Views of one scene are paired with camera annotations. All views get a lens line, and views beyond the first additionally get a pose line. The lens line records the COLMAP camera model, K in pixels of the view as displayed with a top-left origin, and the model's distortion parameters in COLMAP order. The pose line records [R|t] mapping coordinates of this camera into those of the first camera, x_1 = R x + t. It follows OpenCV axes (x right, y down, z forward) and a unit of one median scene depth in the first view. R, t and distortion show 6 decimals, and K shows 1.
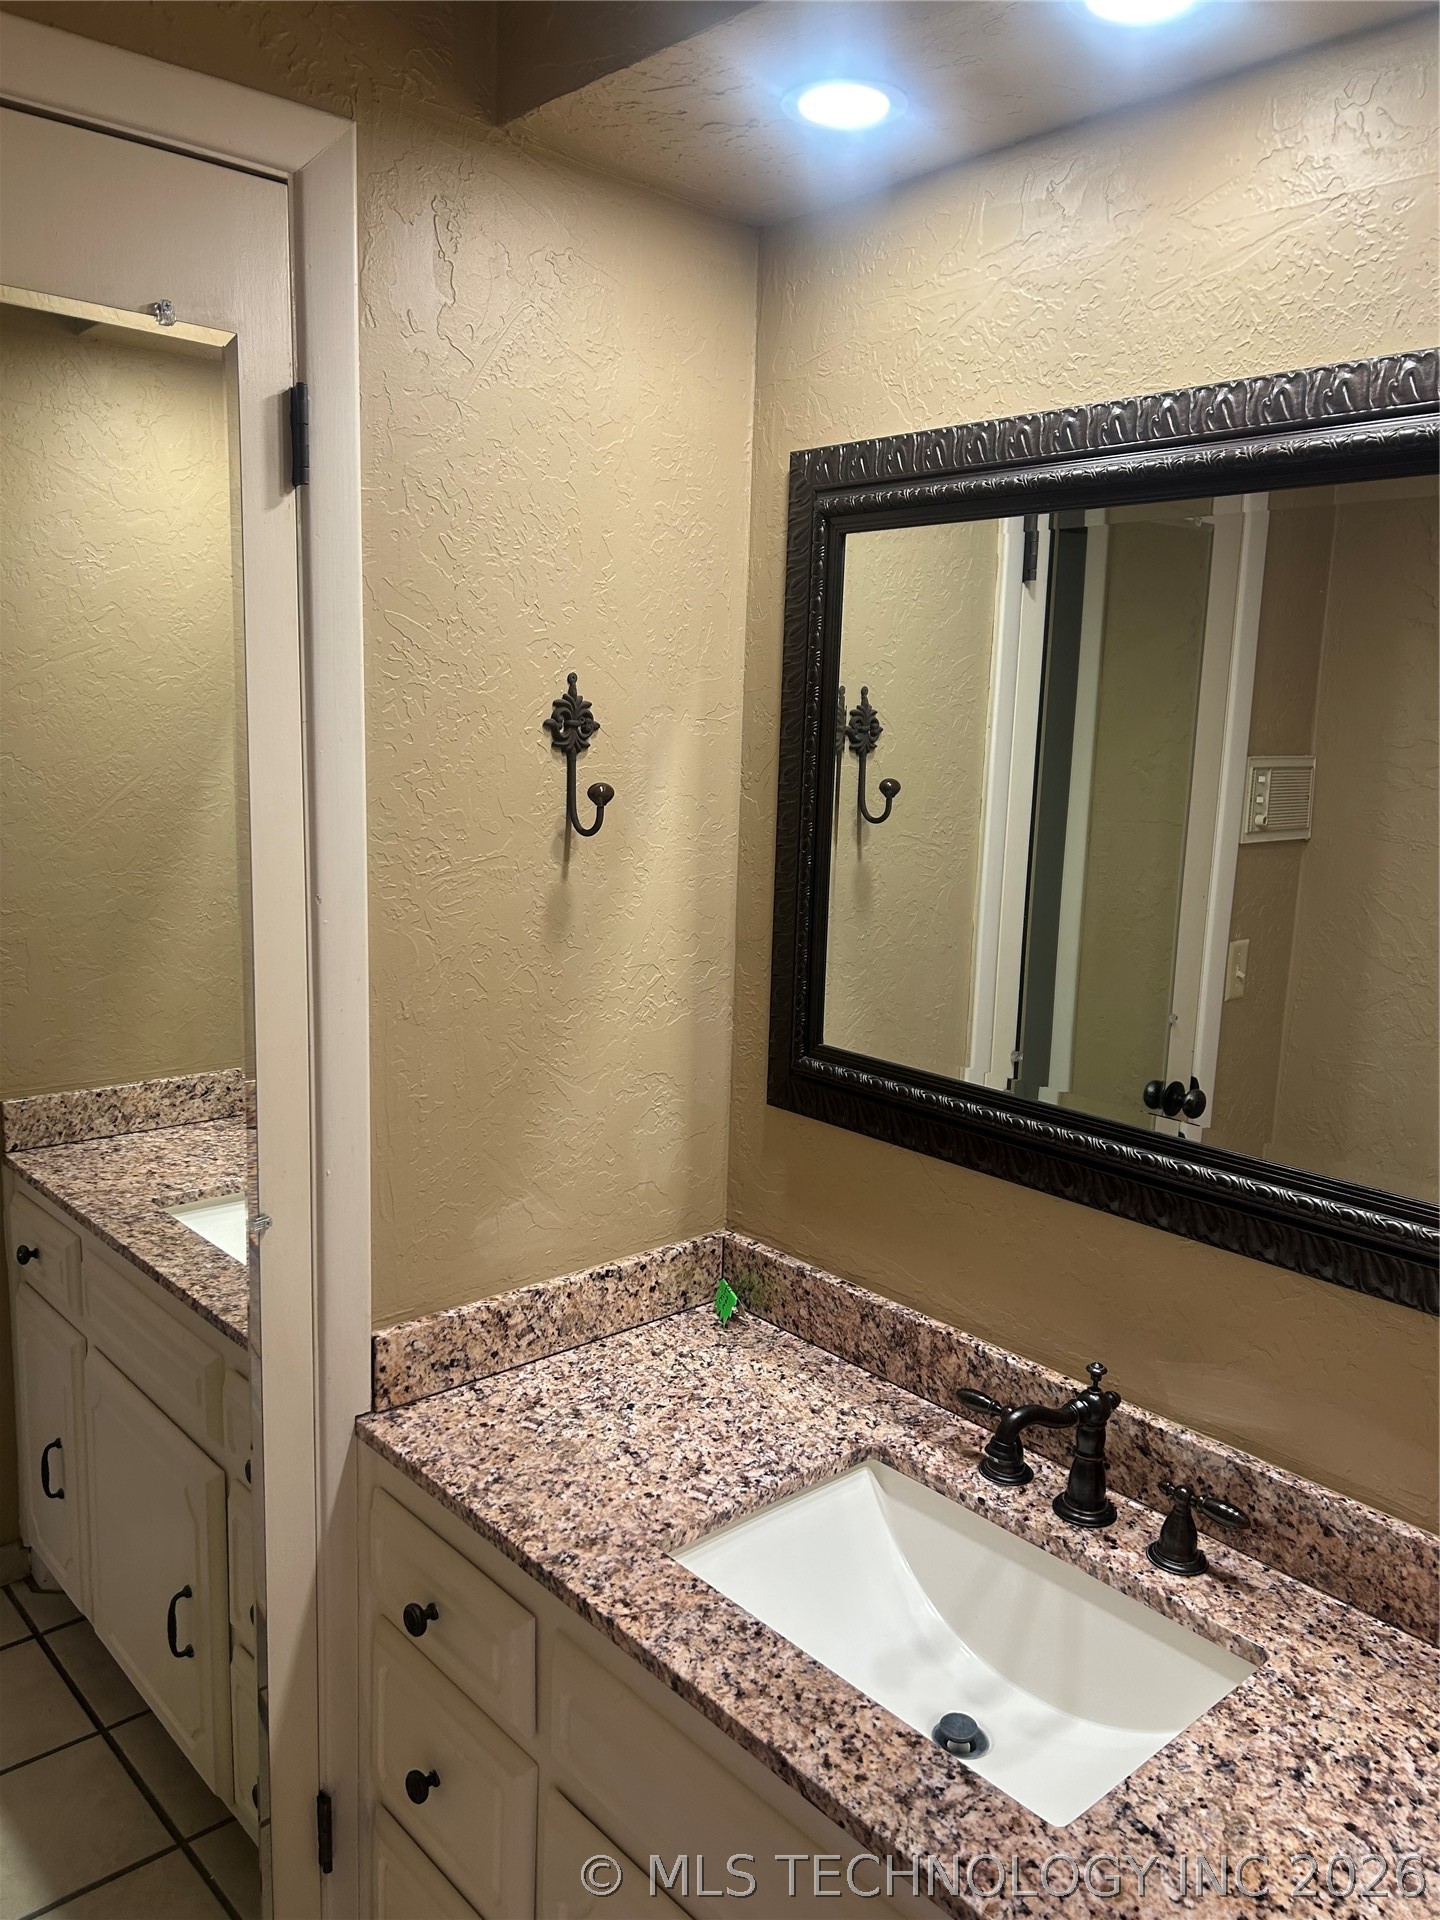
lens RADIAL K [[1545.6, 0, 724.2], [0, 1545.6, 991.1], [0, 0, 1]] dist [0.061303, -0.002952]
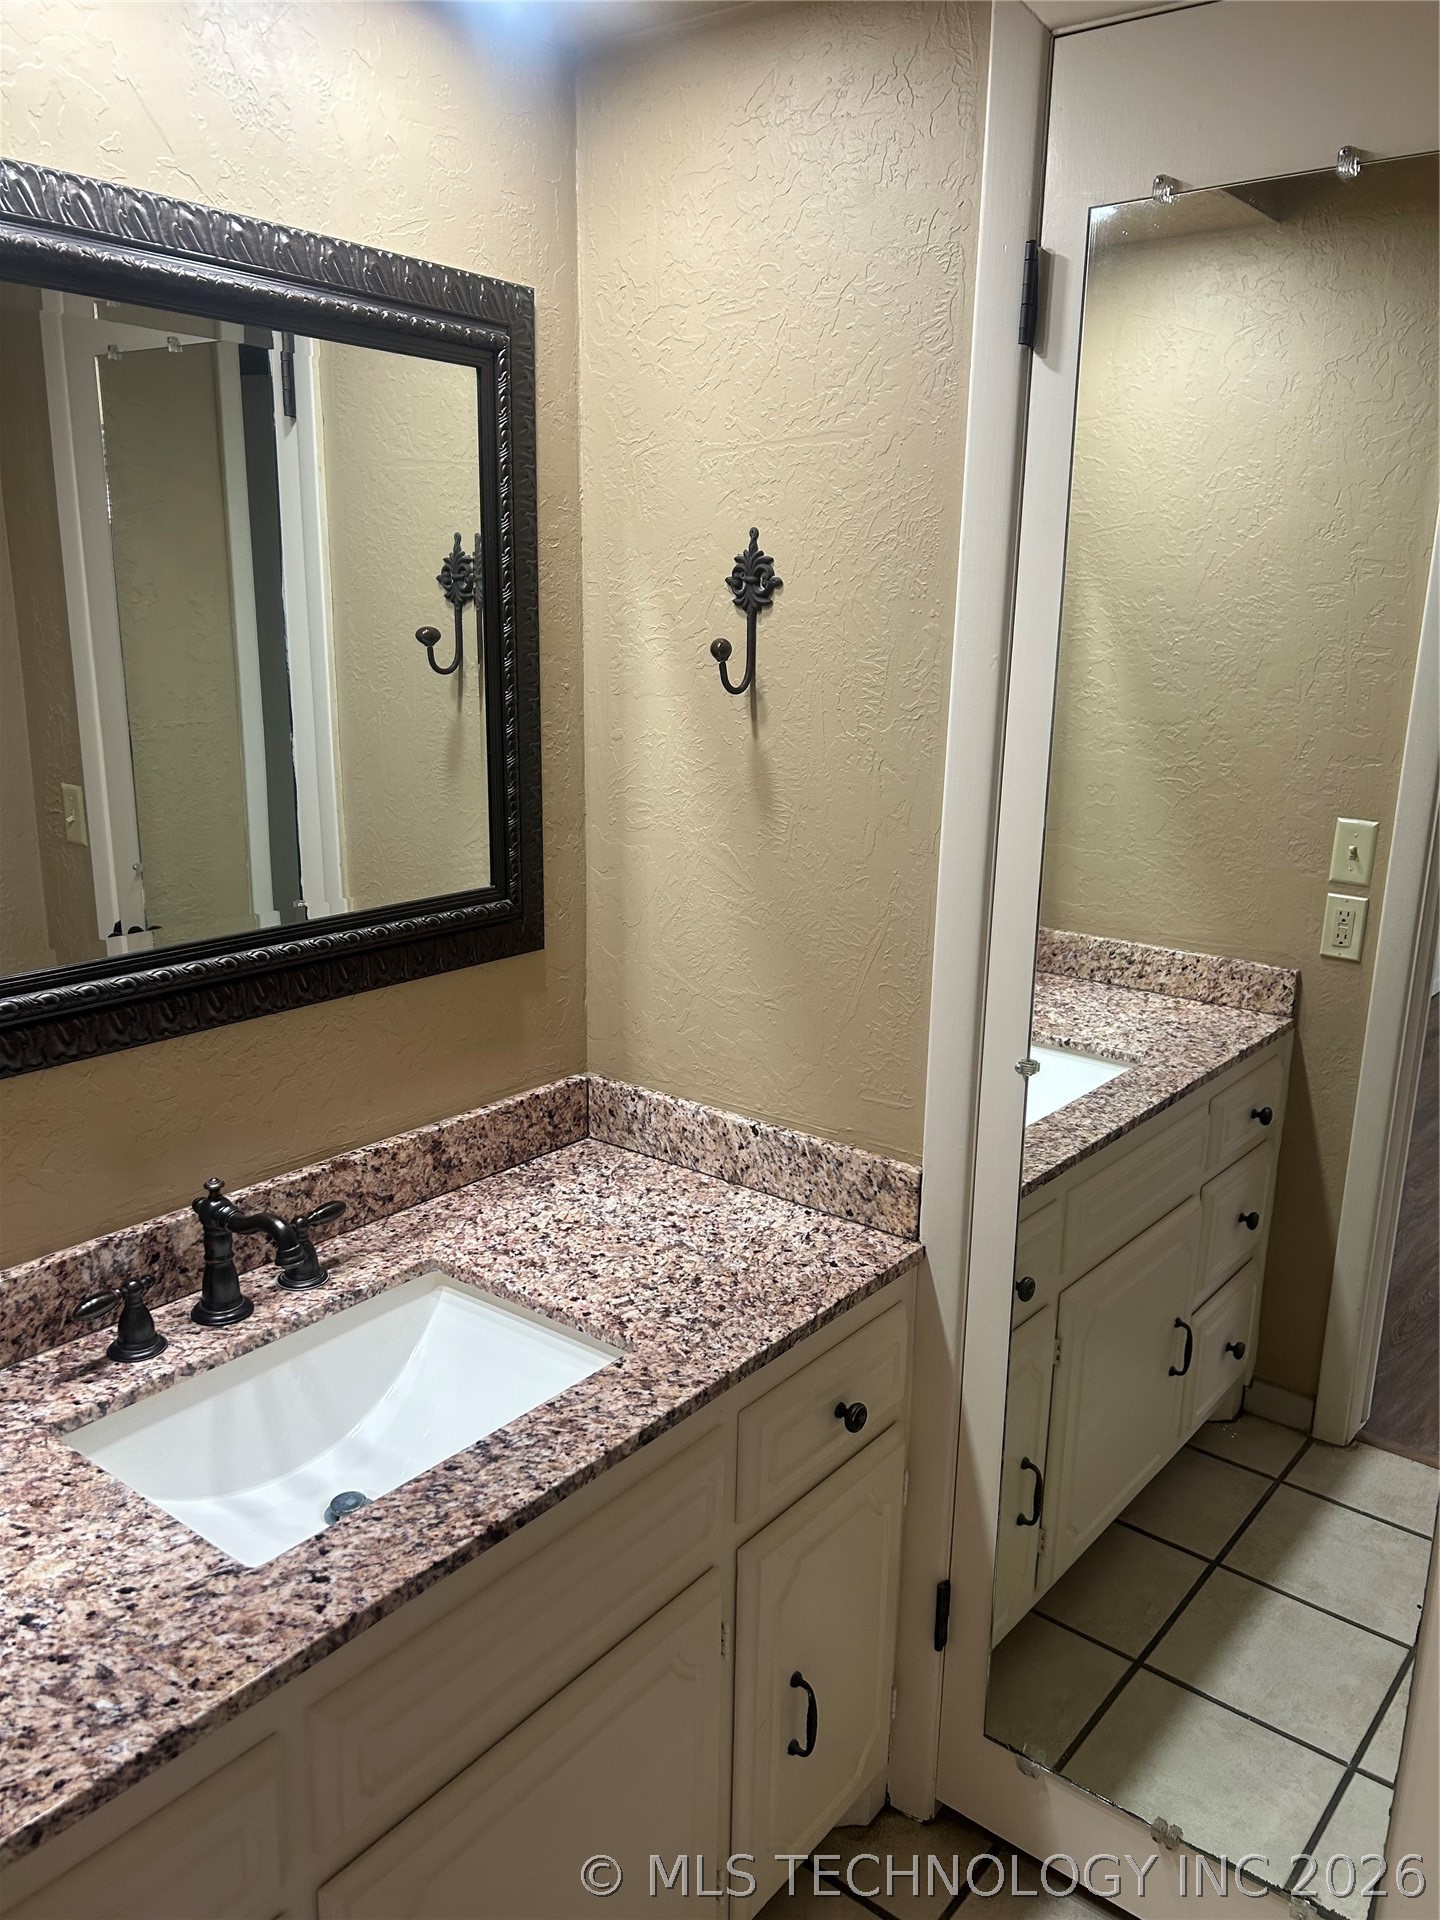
lens RADIAL K [[1437.2, 0, 720.0], [0, 1437.2, 960.0], [0, 0, 1]] dist [0.005636, -0.007824]
pose [[-0.204449, -0.296421, 0.932918, -0.737547], [0.130298, 0.936327, 0.326059, -0.176328], [-0.970166, 0.188219, -0.152808, 0.858776]]
